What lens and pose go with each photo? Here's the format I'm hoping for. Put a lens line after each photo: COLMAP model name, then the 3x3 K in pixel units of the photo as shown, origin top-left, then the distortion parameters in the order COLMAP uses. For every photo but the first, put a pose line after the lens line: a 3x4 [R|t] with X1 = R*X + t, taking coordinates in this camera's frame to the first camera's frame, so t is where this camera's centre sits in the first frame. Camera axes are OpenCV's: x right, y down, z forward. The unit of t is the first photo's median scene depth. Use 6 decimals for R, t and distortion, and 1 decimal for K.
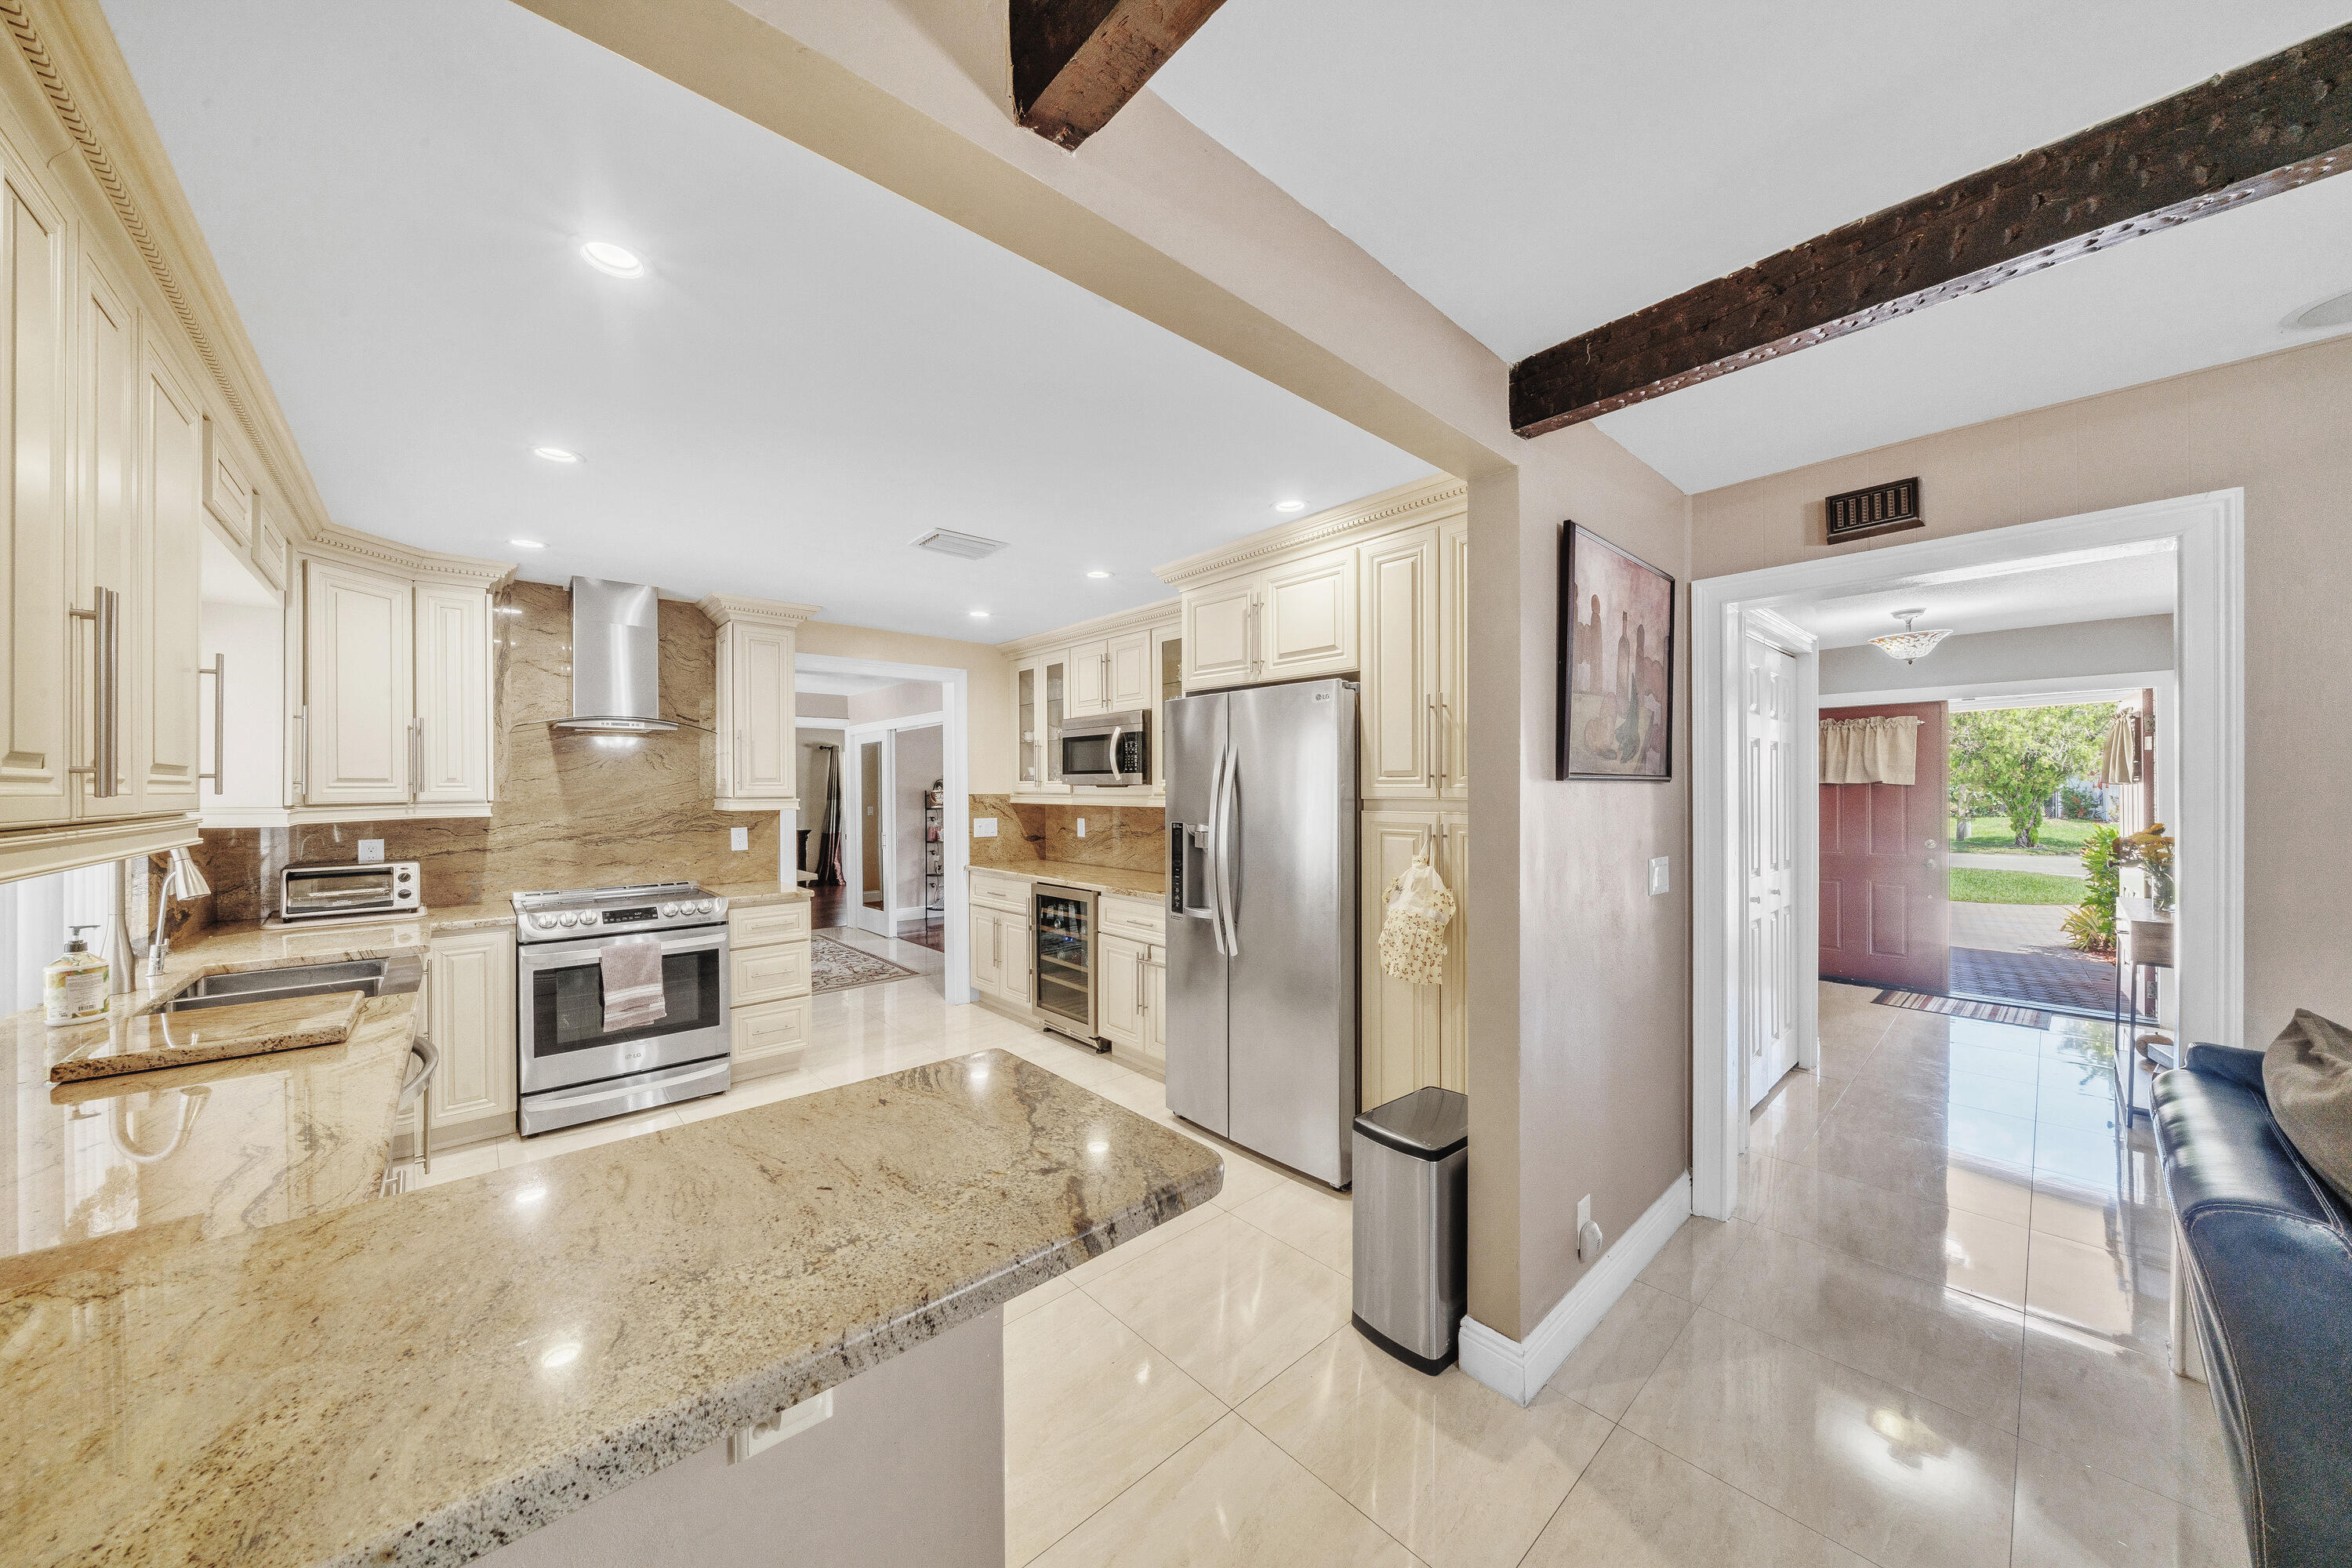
lens RADIAL K [[803.7, 0, 1167.7], [0, 803.7, 786.8], [0, 0, 1]] dist [-0.017013, -0.000138]
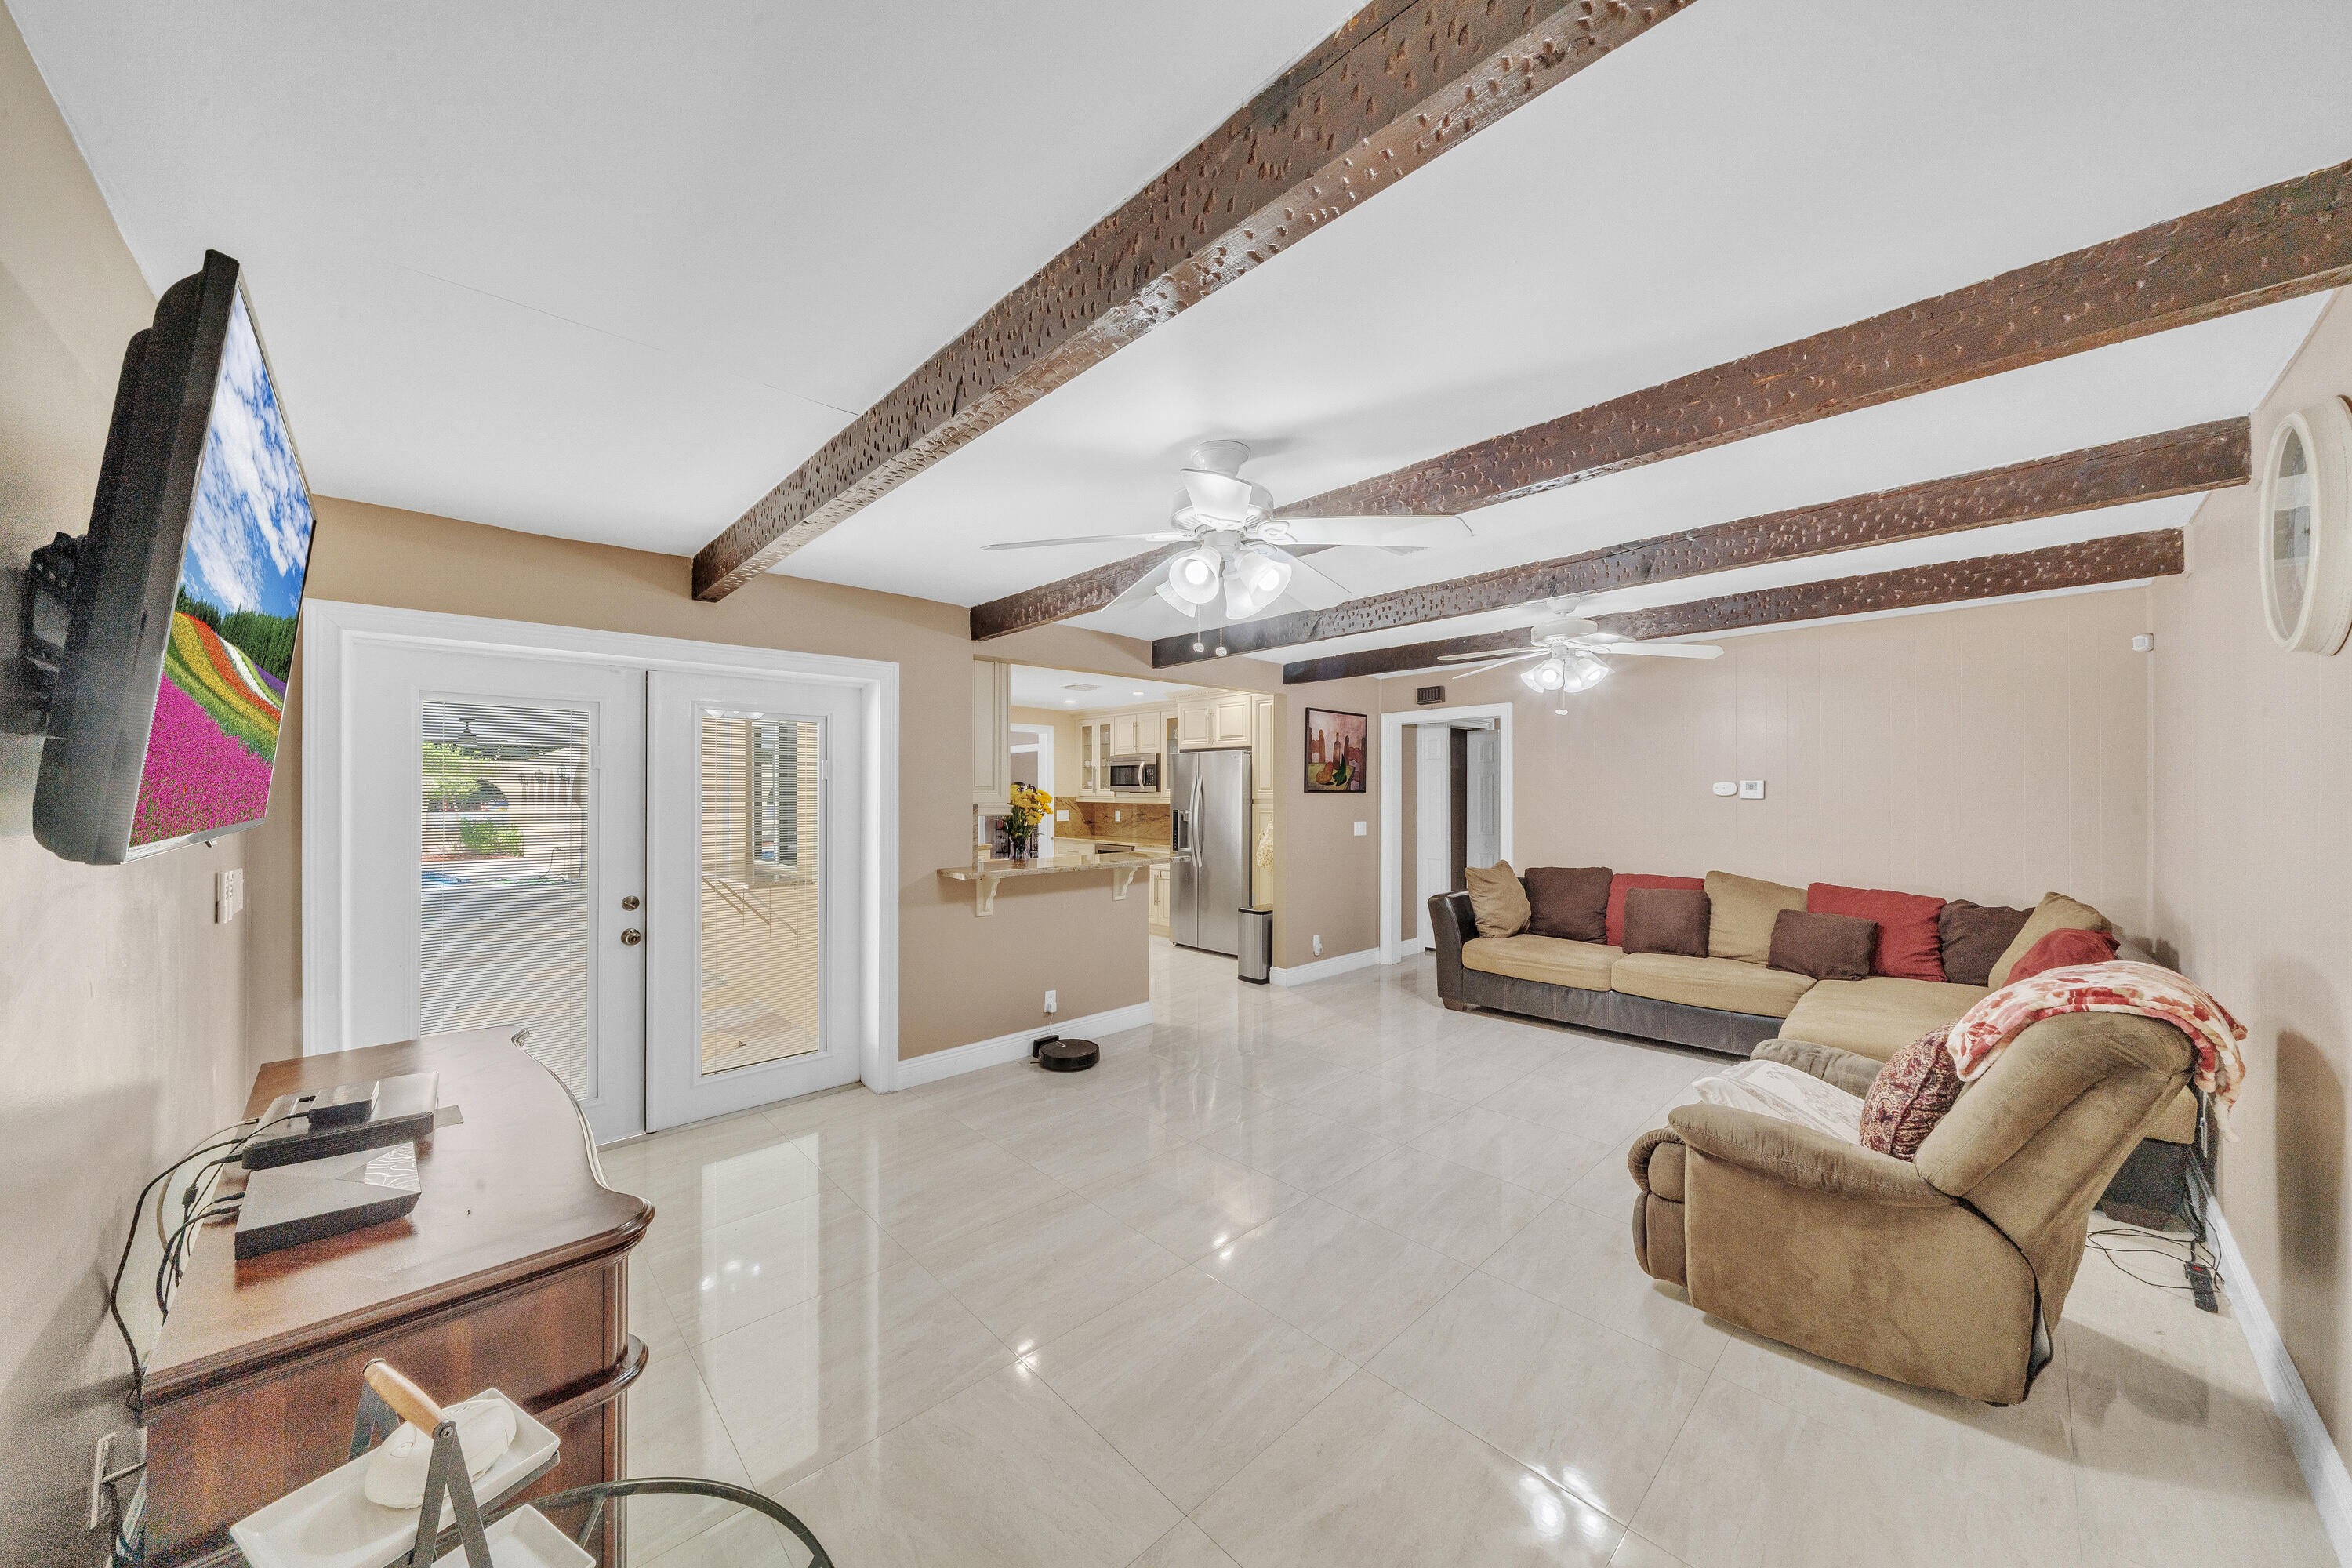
lens RADIAL K [[803.7, 0, 1183.4], [0, 803.7, 787.8], [0, 0, 1]] dist [-0.017013, -0.000138]
pose [[0.999166, 0.008614, 0.039923, -0.041172], [-0.008393, 0.999949, -0.005704, -0.001896], [-0.039970, 0.005364, 0.999186, -0.902799]]
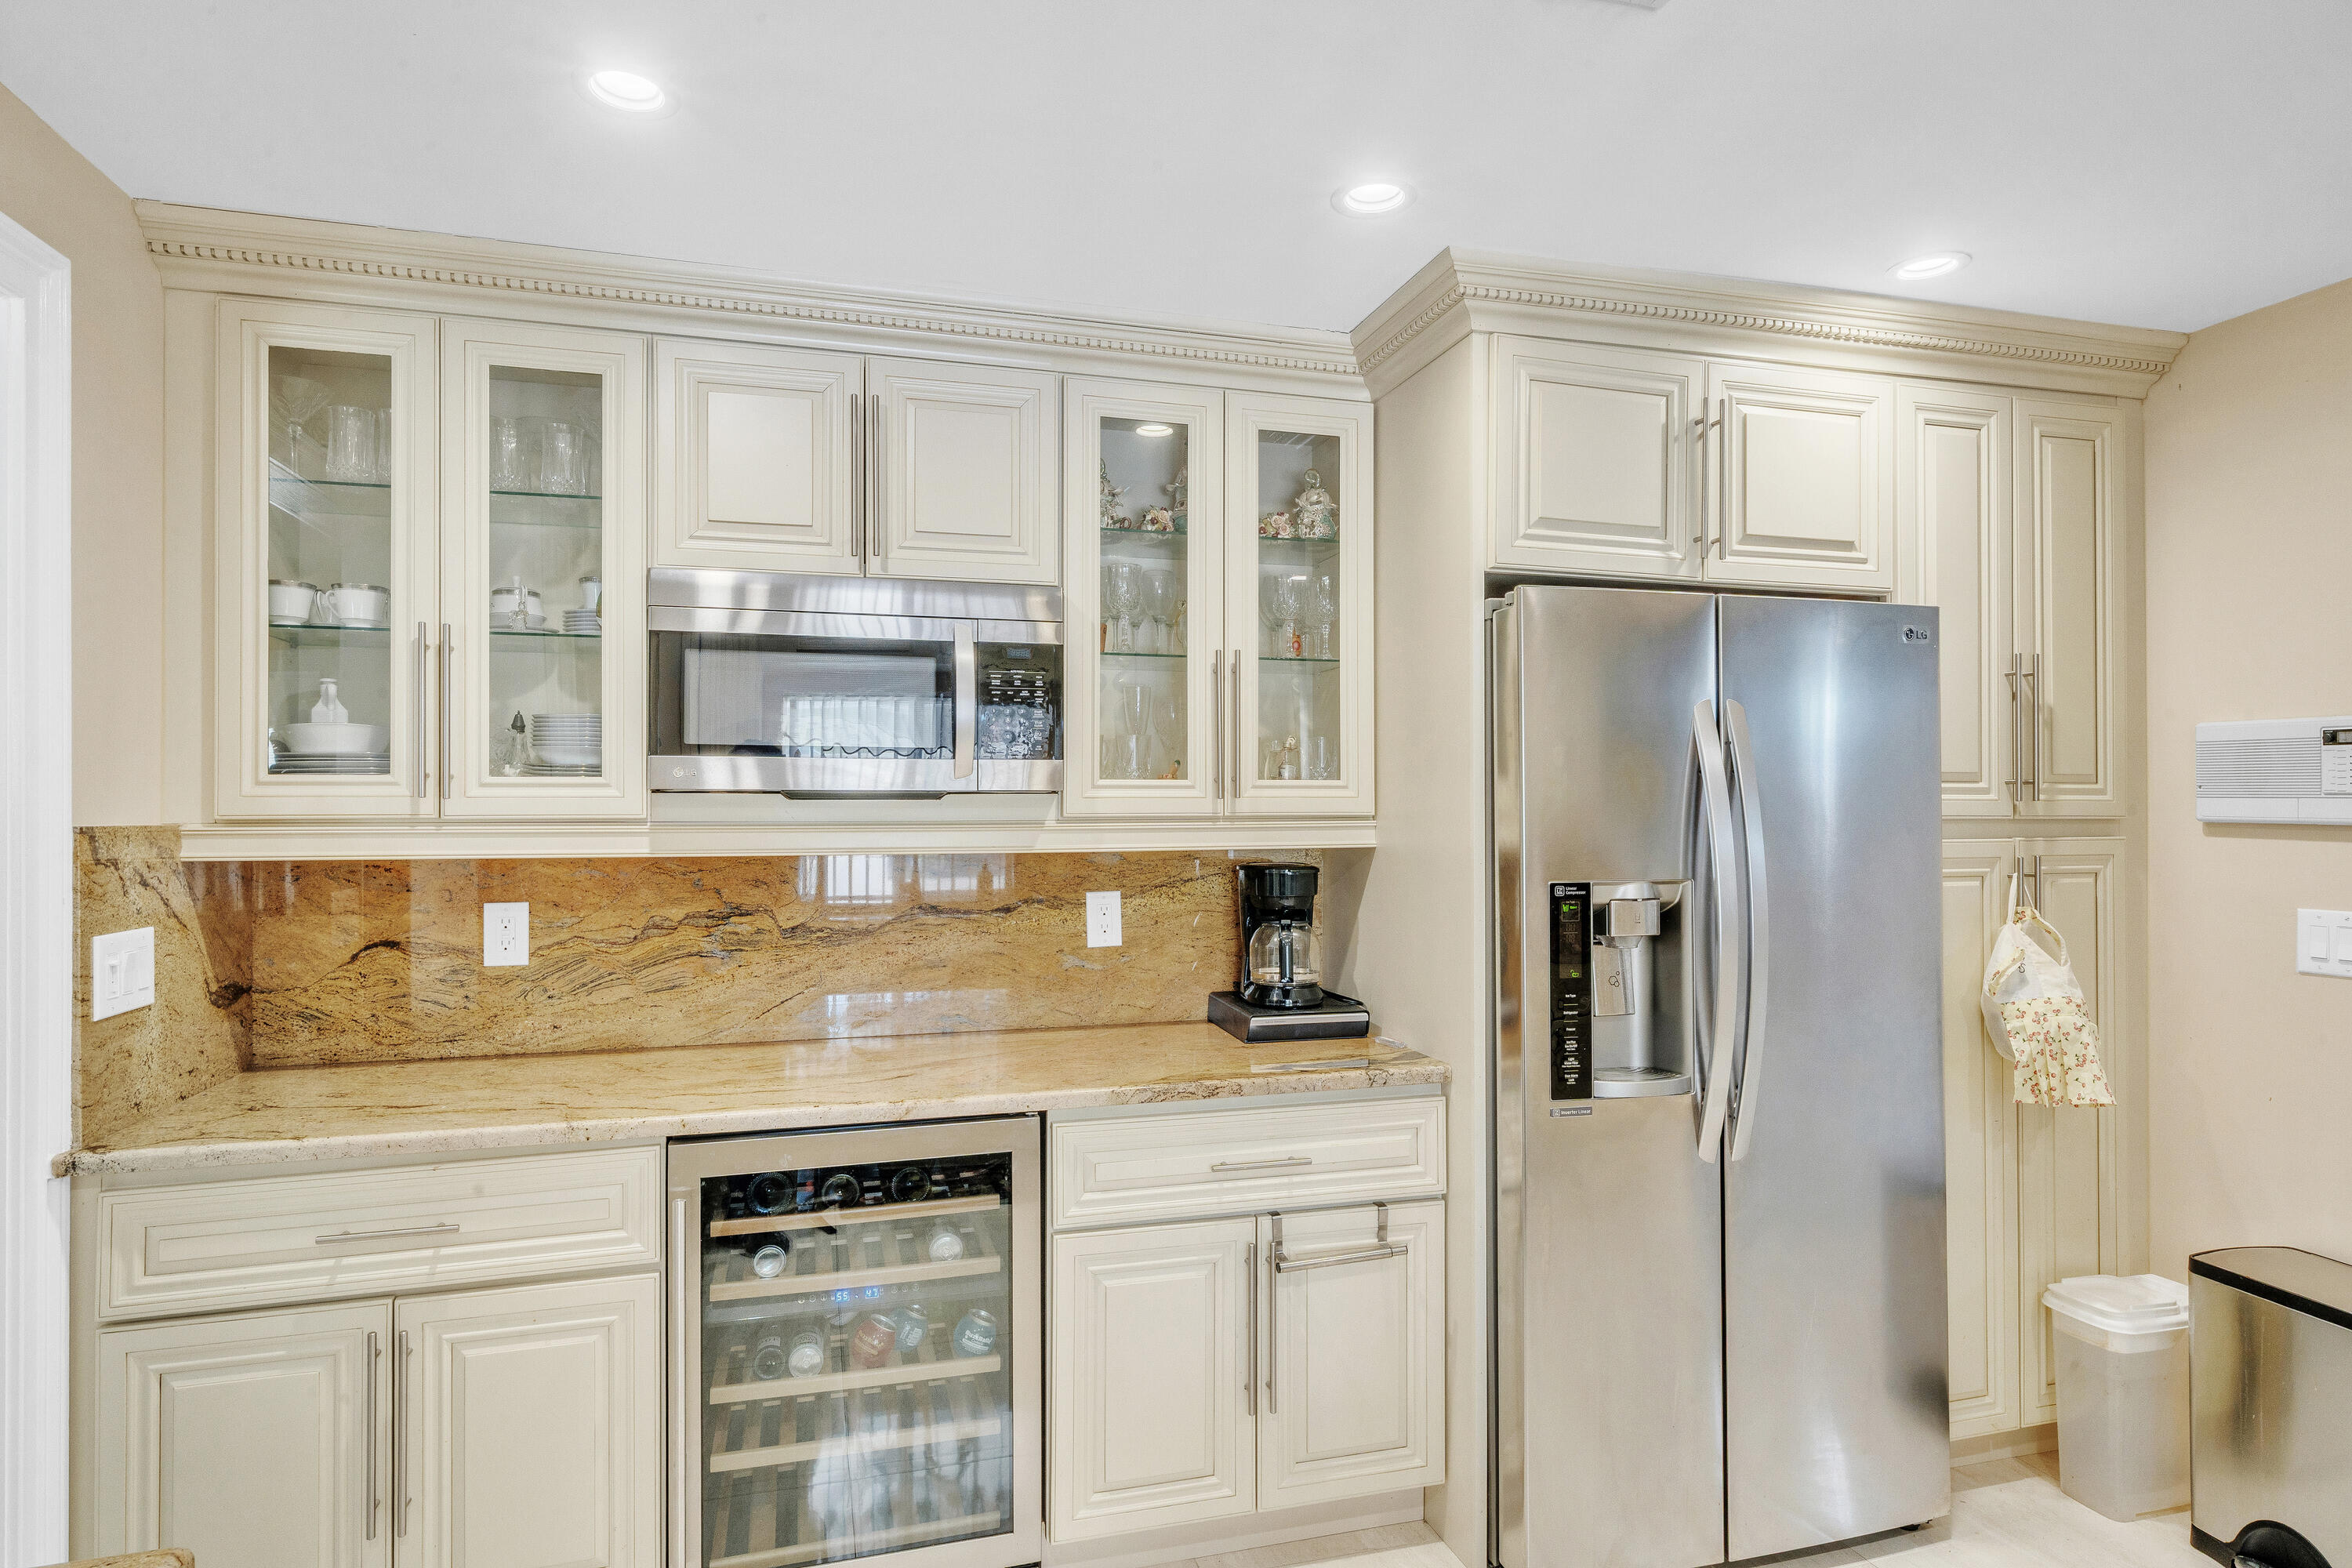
lens RADIAL K [[1303.5, 0, 1180.9], [0, 1303.5, 779.5], [0, 0, 1]] dist [0.004946, 0.000468]
pose [[0.430820, 0.018642, 0.902245, -0.519778], [-0.000927, 0.999795, -0.020215, 0.003661], [-0.902438, 0.007873, 0.430749, 0.670837]]
